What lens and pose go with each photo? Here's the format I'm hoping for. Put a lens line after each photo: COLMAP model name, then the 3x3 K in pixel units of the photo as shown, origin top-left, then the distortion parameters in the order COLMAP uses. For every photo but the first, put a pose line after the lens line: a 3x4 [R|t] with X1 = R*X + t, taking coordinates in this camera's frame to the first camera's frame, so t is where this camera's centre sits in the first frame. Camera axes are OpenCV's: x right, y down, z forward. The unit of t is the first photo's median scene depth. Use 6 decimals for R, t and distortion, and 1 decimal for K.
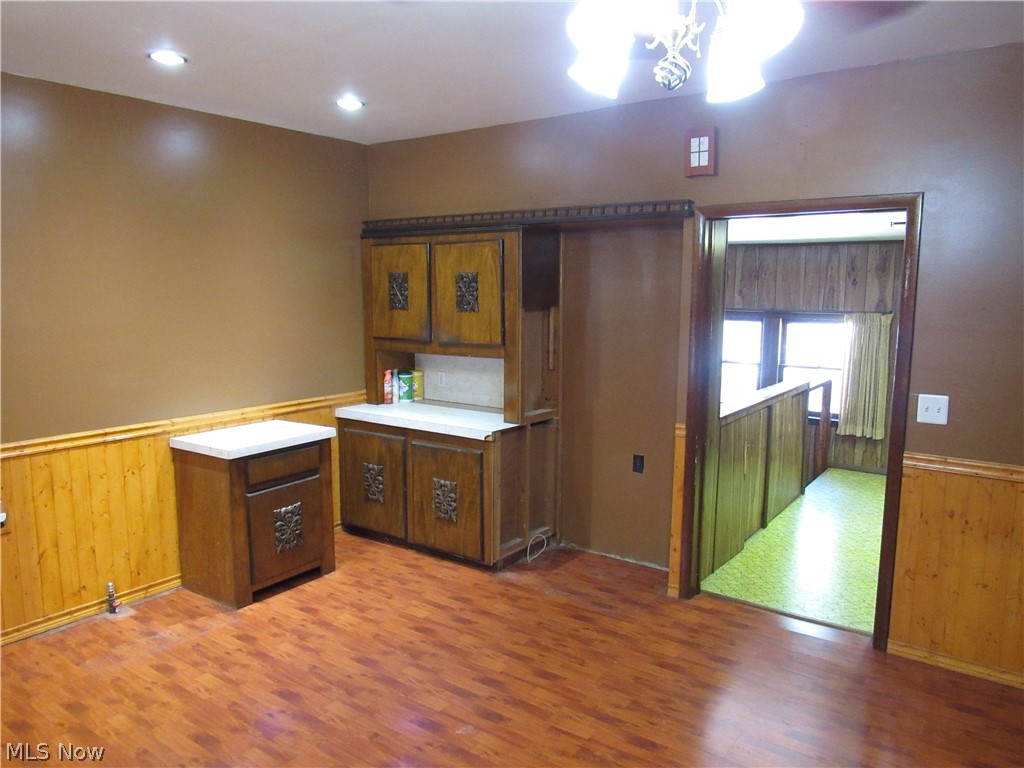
lens RADIAL K [[735.6, 0, 512.0], [0, 735.6, 384.0], [0, 0, 1]] dist [-0.025867, 0.004468]
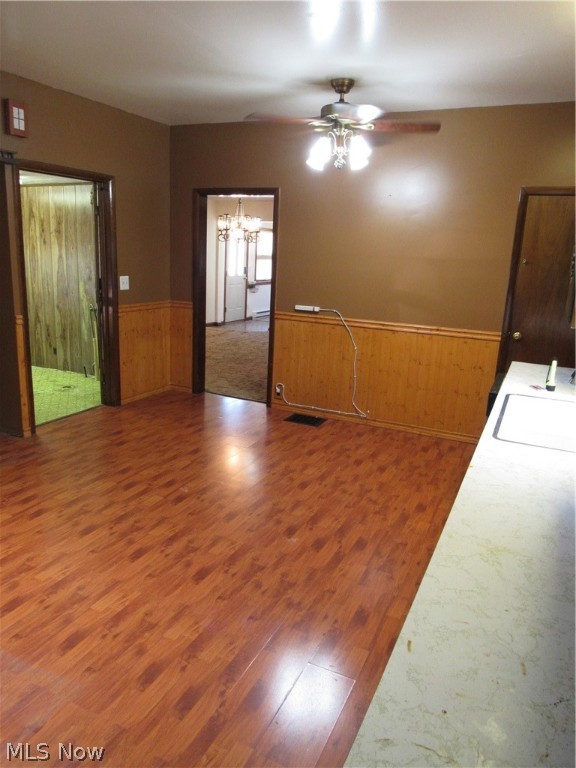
lens RADIAL K [[546.1, 0, 288.0], [0, 546.1, 384.0], [0, 0, 1]] dist [-0.031908, -0.001756]
pose [[-0.182609, -0.246799, 0.951706, -0.976407], [0.085563, 0.960320, 0.265450, -0.056336], [-0.979455, 0.129904, -0.154246, 0.731399]]
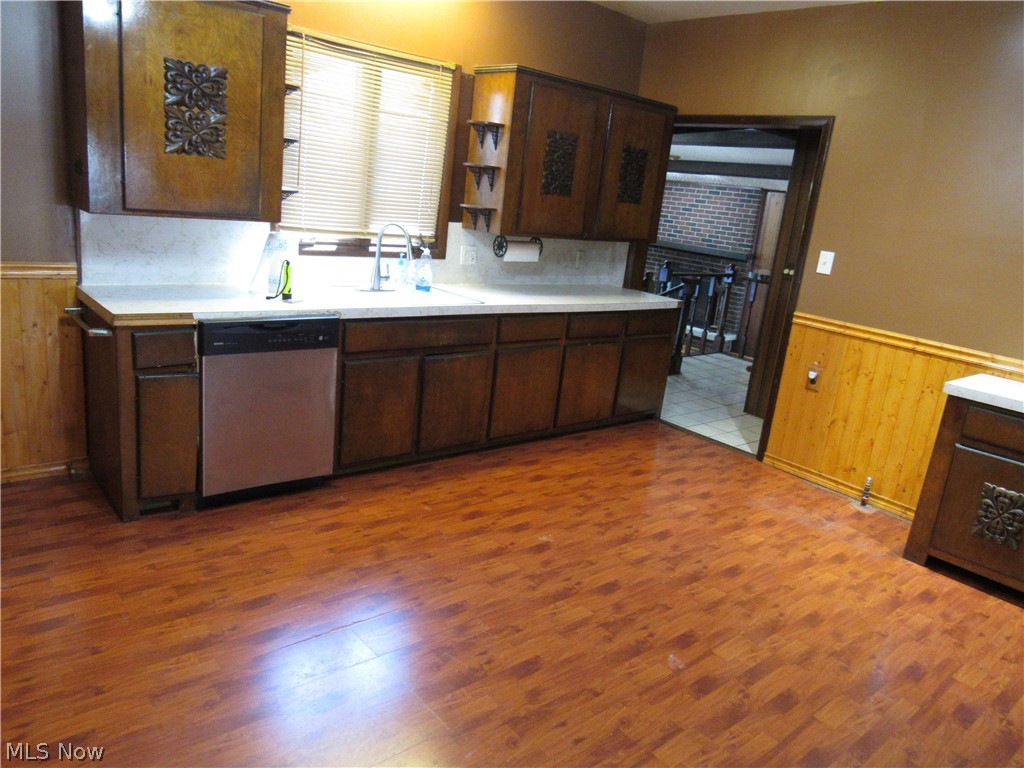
lens RADIAL K [[735.6, 0, 512.0], [0, 735.6, 384.0], [0, 0, 1]] dist [-0.025867, 0.004468]
pose [[-0.227707, 0.222130, -0.948055, 0.581975], [-0.239201, 0.931037, 0.275595, -0.024822], [0.943892, 0.289531, -0.158870, 0.676315]]
